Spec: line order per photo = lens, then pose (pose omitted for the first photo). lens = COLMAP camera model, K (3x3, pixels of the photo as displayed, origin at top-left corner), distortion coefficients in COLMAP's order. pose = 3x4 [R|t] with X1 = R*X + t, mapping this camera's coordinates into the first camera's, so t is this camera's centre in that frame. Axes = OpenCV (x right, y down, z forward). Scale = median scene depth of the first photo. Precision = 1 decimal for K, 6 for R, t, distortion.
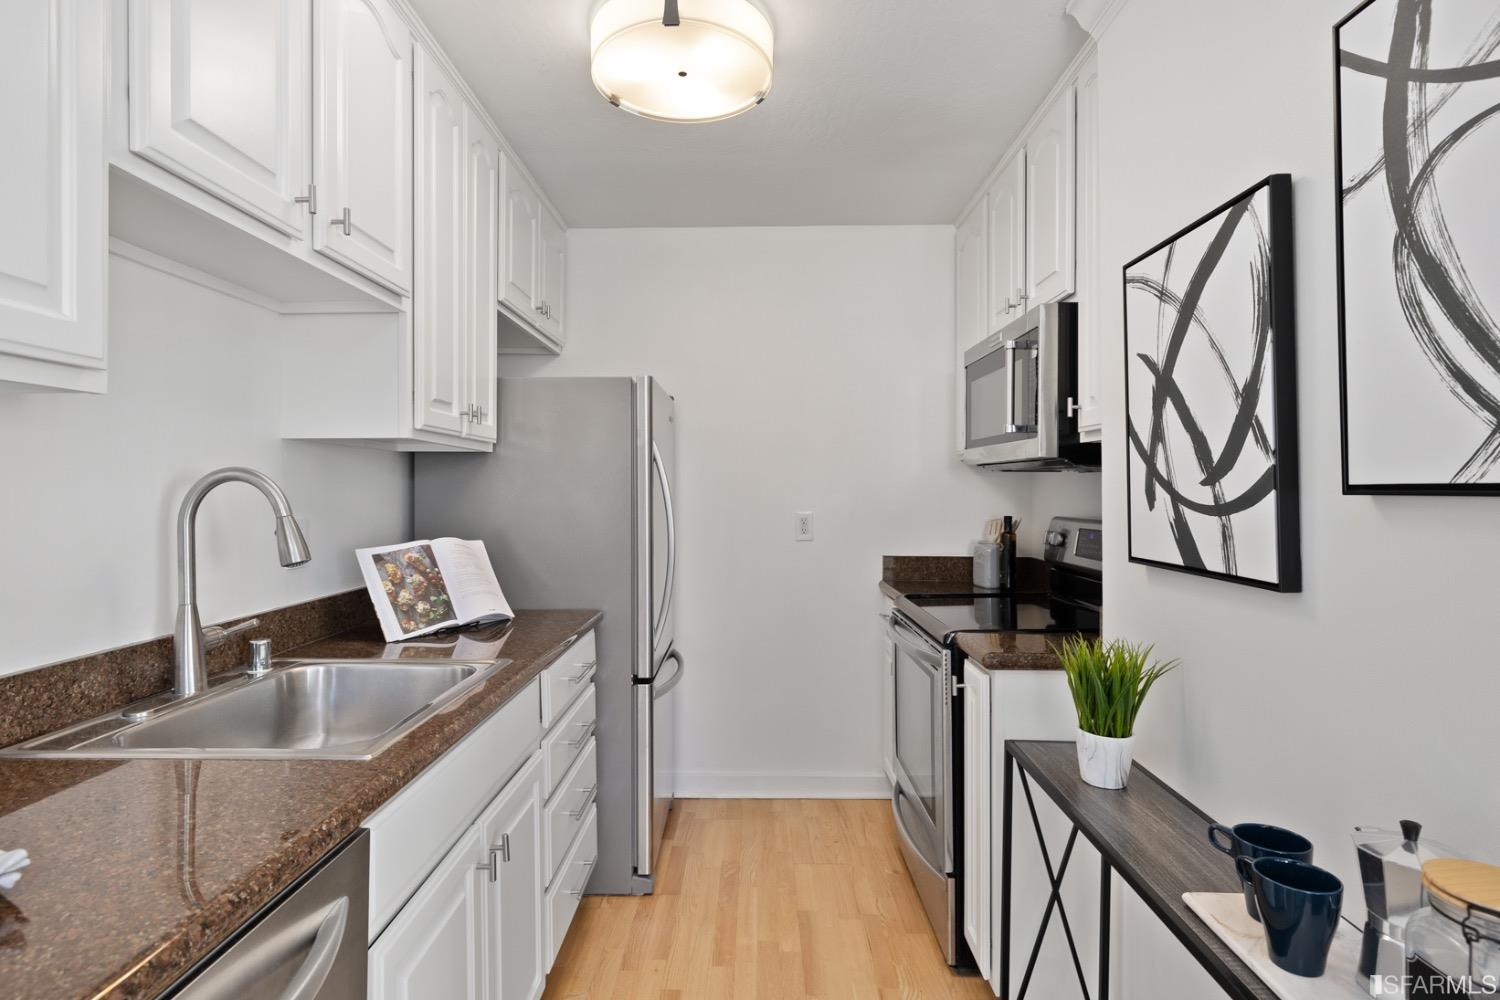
lens RADIAL K [[762.8, 0, 745.2], [0, 762.8, 490.9], [0, 0, 1]] dist [-0.002937, 0.000059]
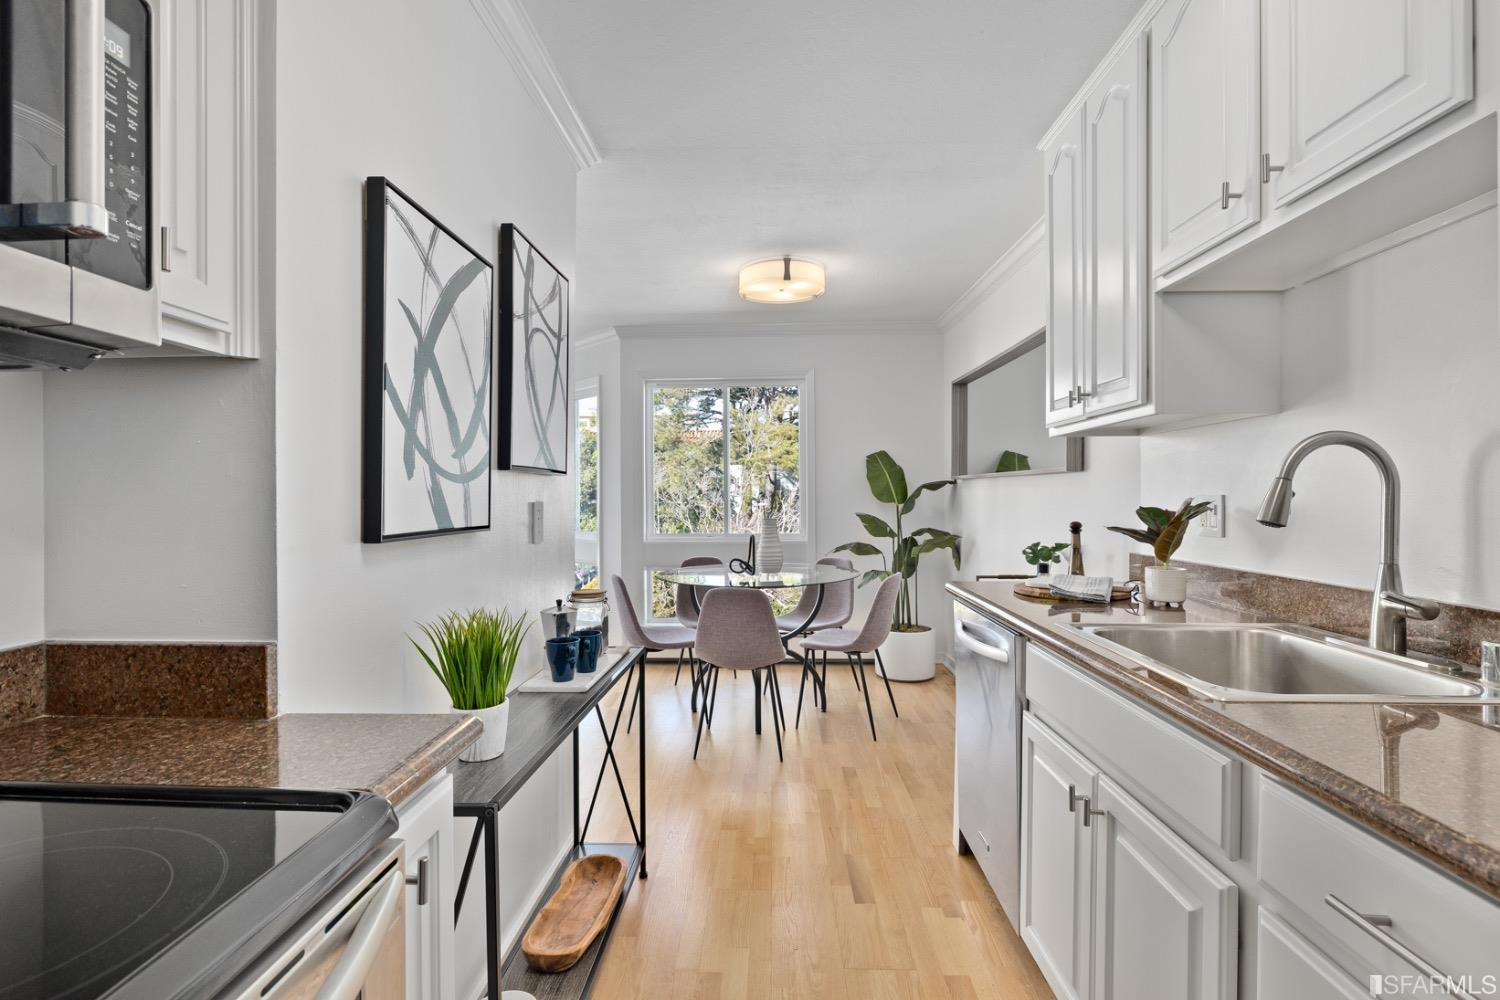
lens RADIAL K [[714.3, 0, 748.8], [0, 714.3, 502.0], [0, 0, 1]] dist [0.000038, 0.000054]
pose [[-0.999436, 0.006216, 0.032992, 0.072896], [0.006518, 0.999938, 0.009080, 0.037993], [-0.032933, 0.009290, -0.999414, 1.461148]]
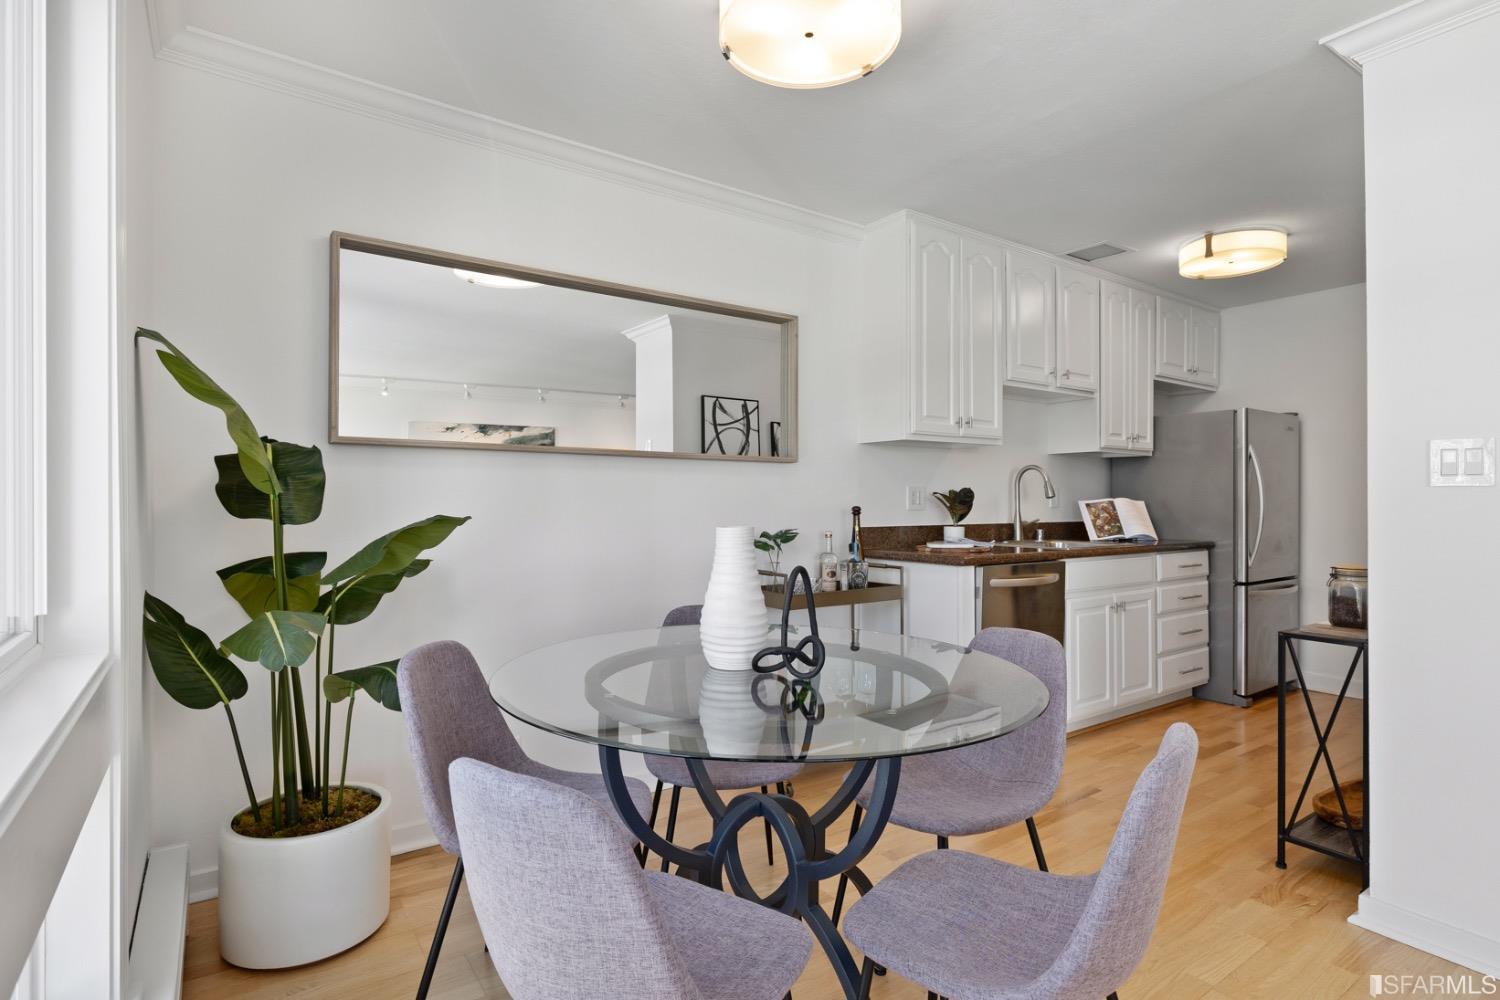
lens RADIAL K [[762.8, 0, 745.2], [0, 762.8, 490.9], [0, 0, 1]] dist [-0.002937, 0.000059]
pose [[0.581751, -0.005340, -0.813349, 0.775904], [-0.002948, 0.999958, -0.008673, 0.069676], [0.813362, 0.007443, 0.581711, -1.157085]]
